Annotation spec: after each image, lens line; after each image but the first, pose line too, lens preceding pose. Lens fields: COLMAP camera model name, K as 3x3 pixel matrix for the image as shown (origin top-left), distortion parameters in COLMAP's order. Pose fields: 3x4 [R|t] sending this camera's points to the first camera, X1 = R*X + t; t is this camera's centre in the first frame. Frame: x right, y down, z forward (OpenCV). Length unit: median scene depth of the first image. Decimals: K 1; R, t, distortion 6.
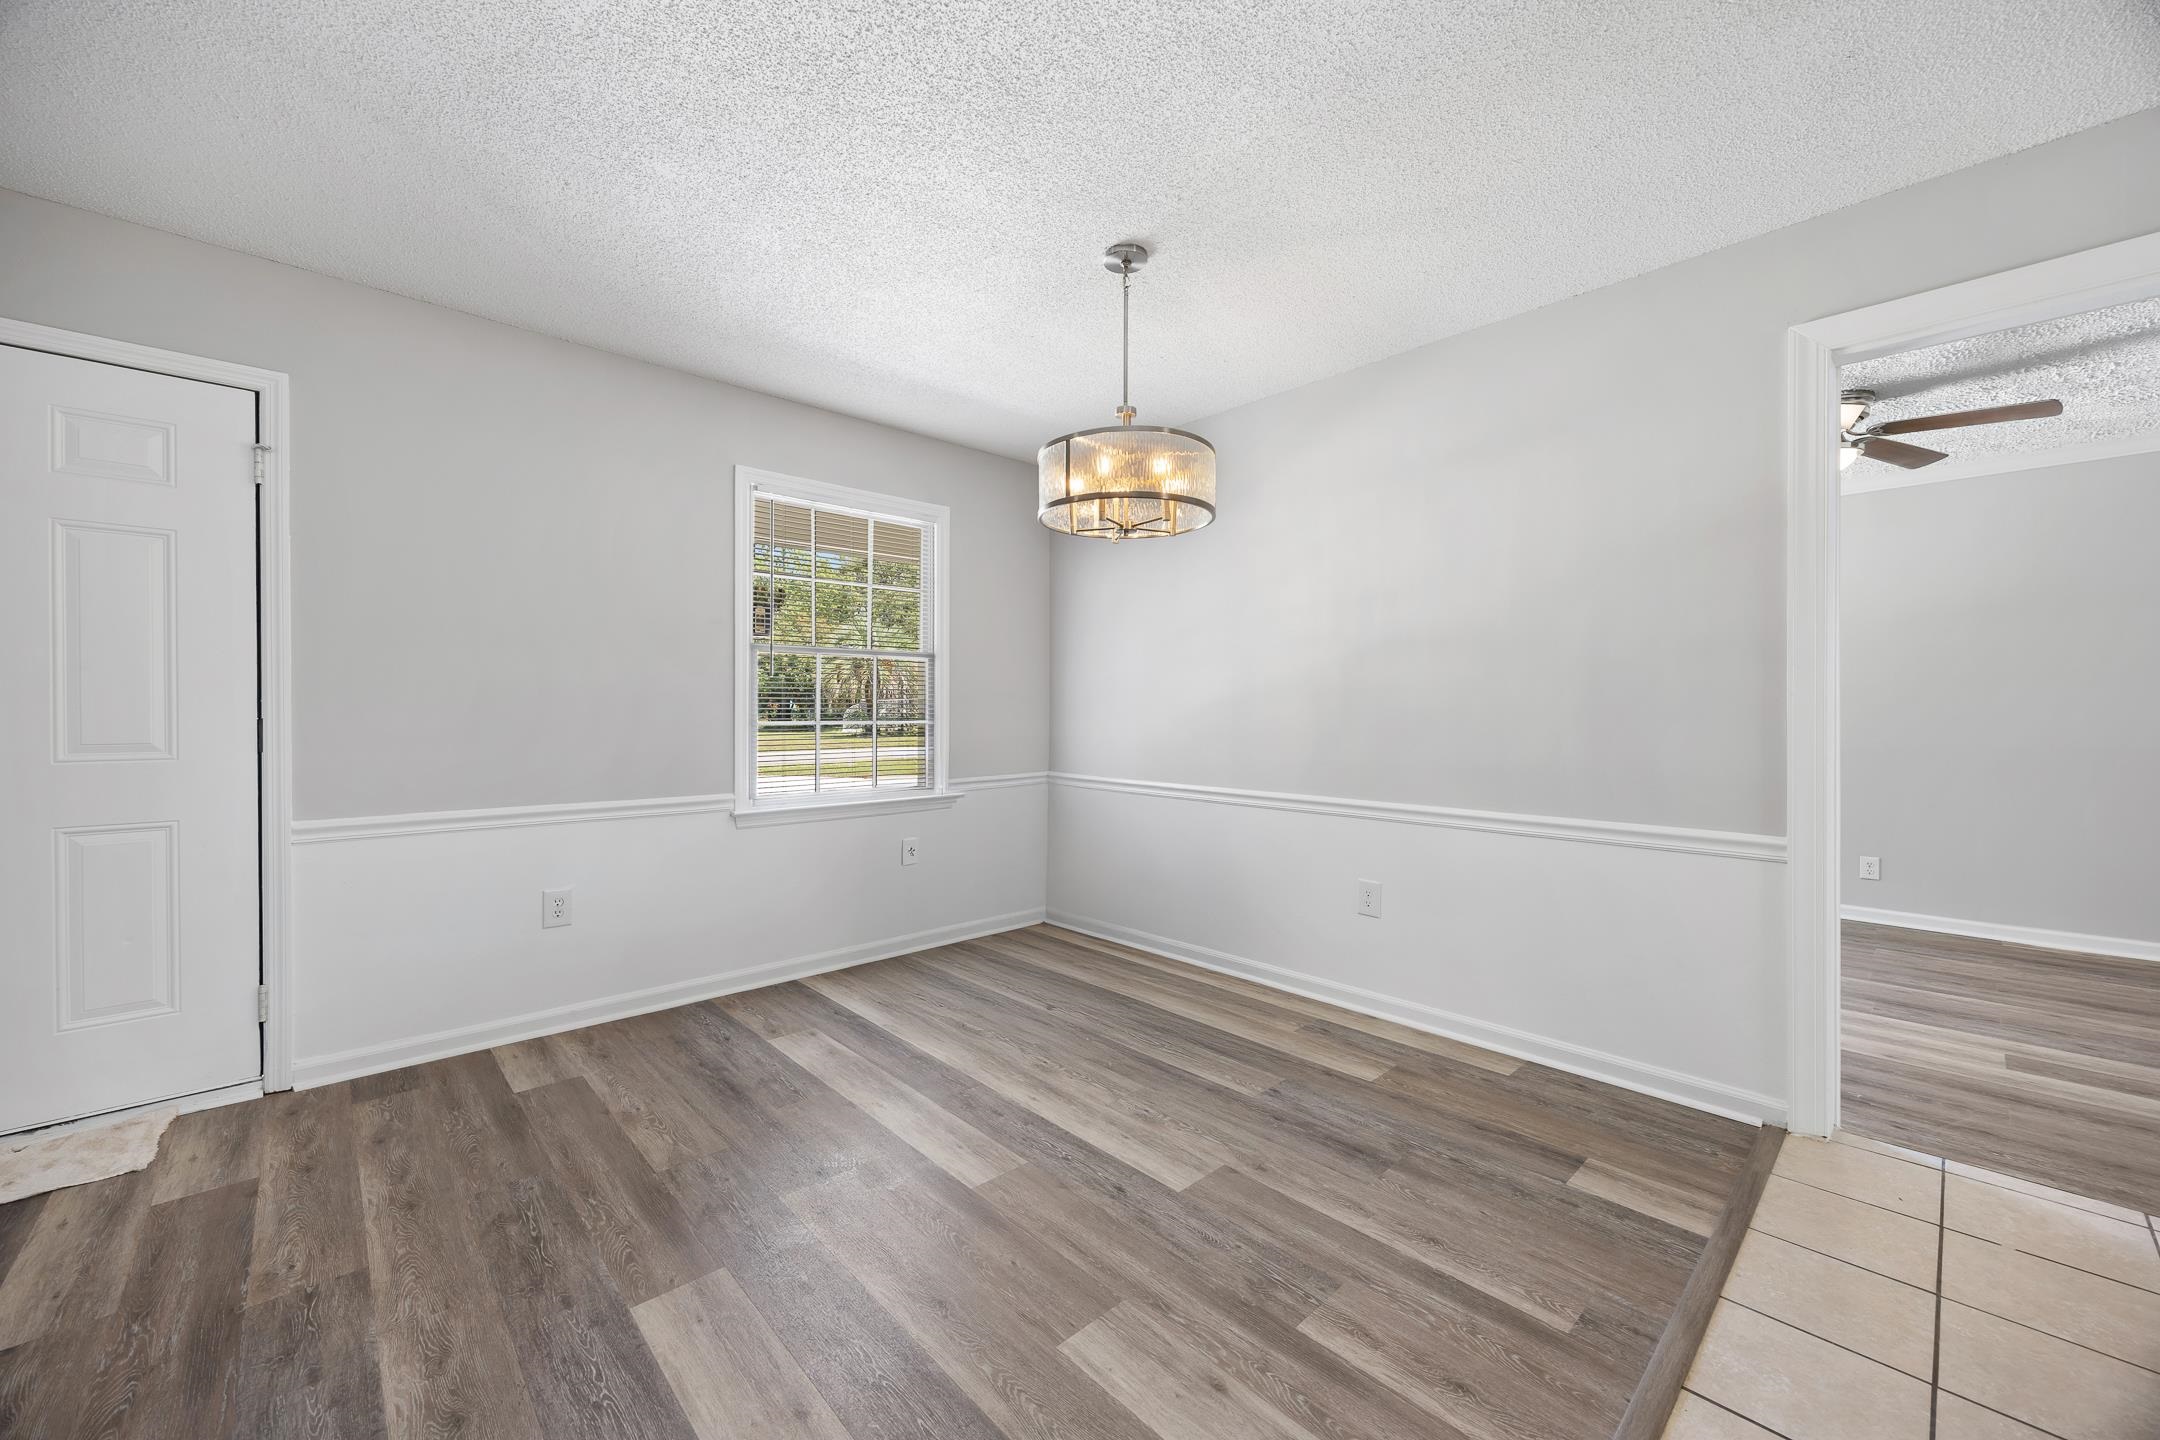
lens RADIAL K [[822.8, 0, 1080.0], [0, 822.8, 720.0], [0, 0, 1]] dist [-0.003443, -0.000004]
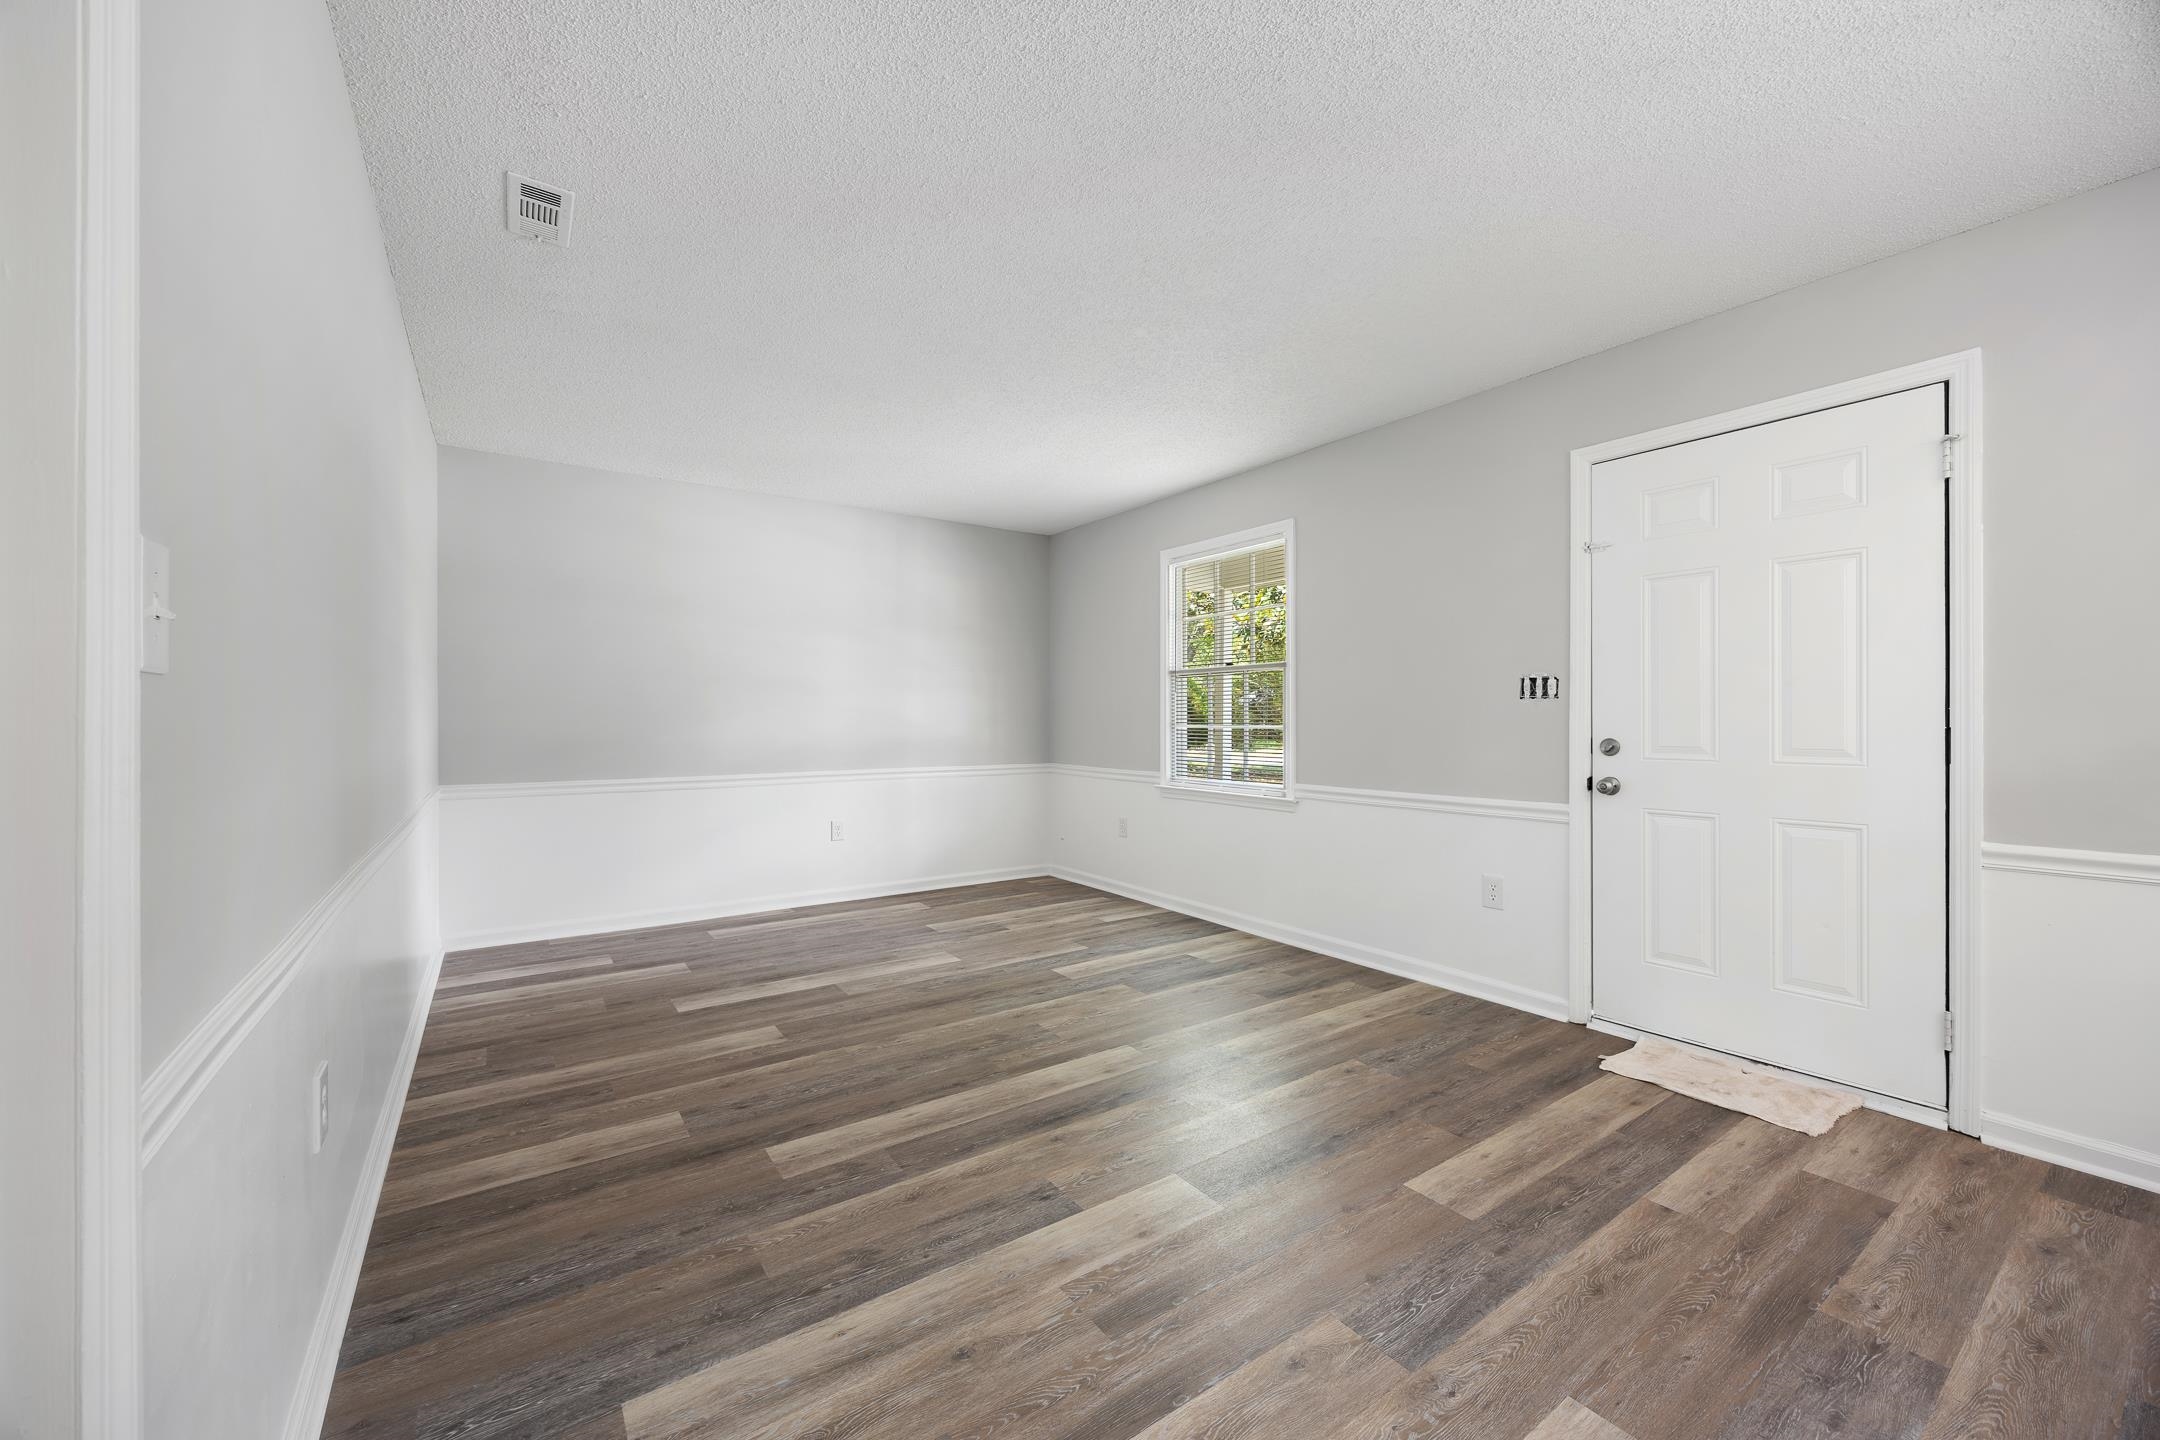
lens RADIAL K [[822.8, 0, 1080.0], [0, 822.8, 720.0], [0, 0, 1]] dist [-0.003443, -0.000004]
pose [[-0.138044, -0.000295, -0.990426, 0.079562], [-0.009378, 0.999956, 0.001009, -0.001893], [0.990382, 0.009428, -0.138041, 0.167039]]
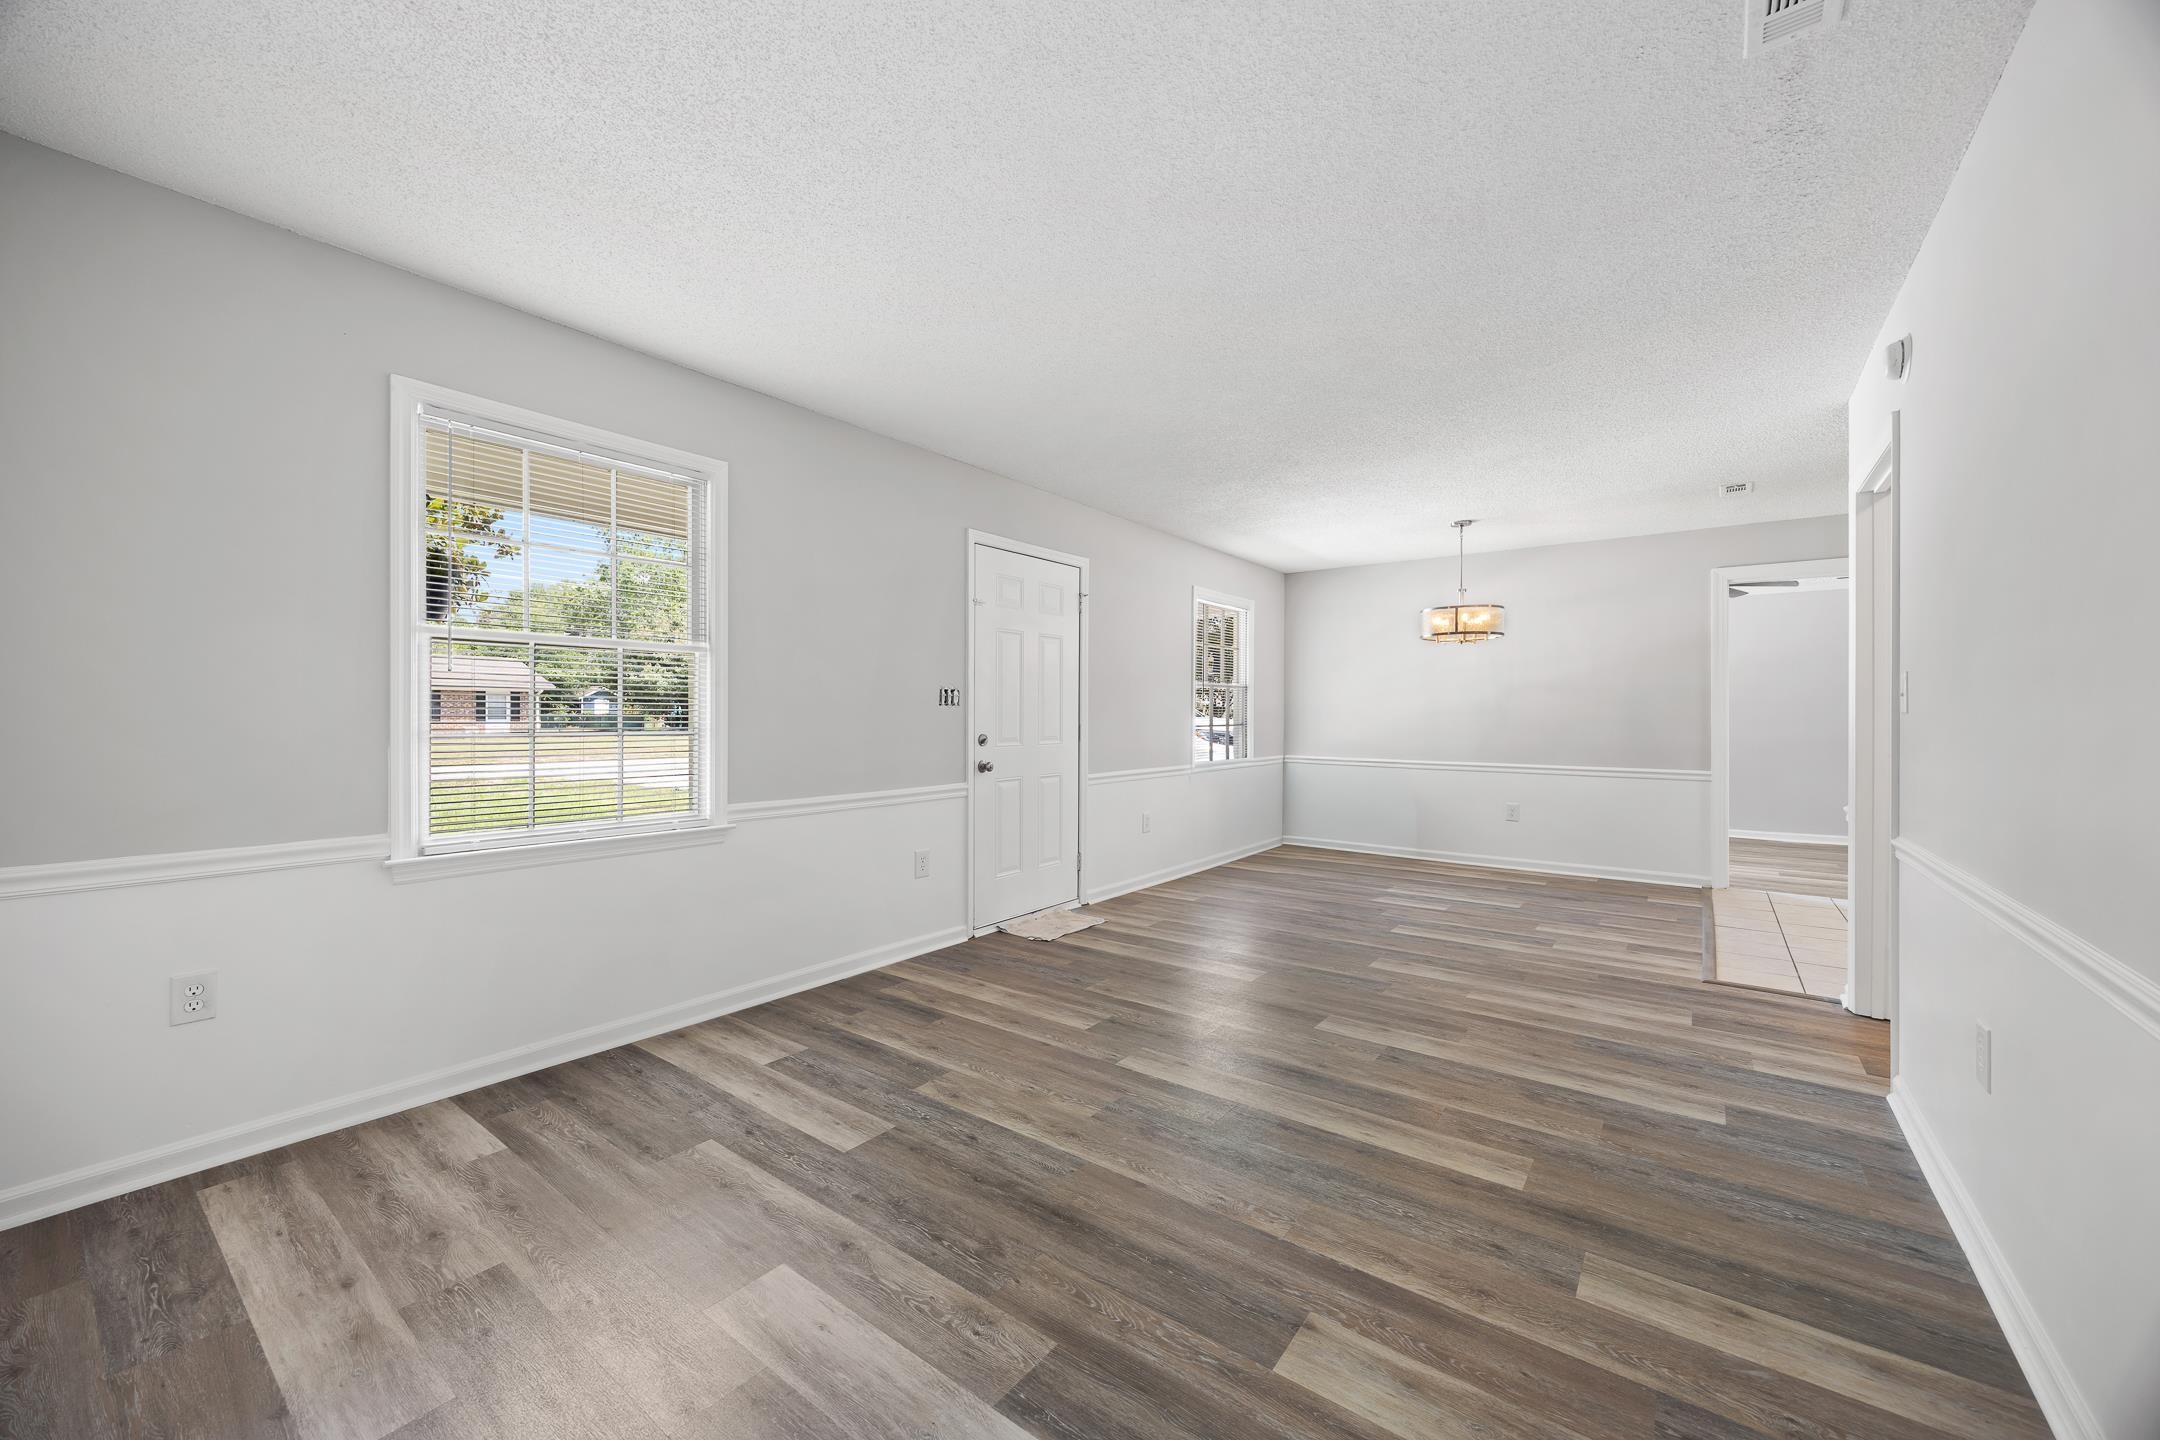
lens RADIAL K [[822.8, 0, 1080.0], [0, 822.8, 720.0], [0, 0, 1]] dist [-0.003443, -0.000004]
pose [[0.985159, -0.000639, 0.171644, -1.465484], [0.001551, 0.999985, -0.005180, -0.003244], [-0.171638, 0.005369, 0.985145, -1.140060]]
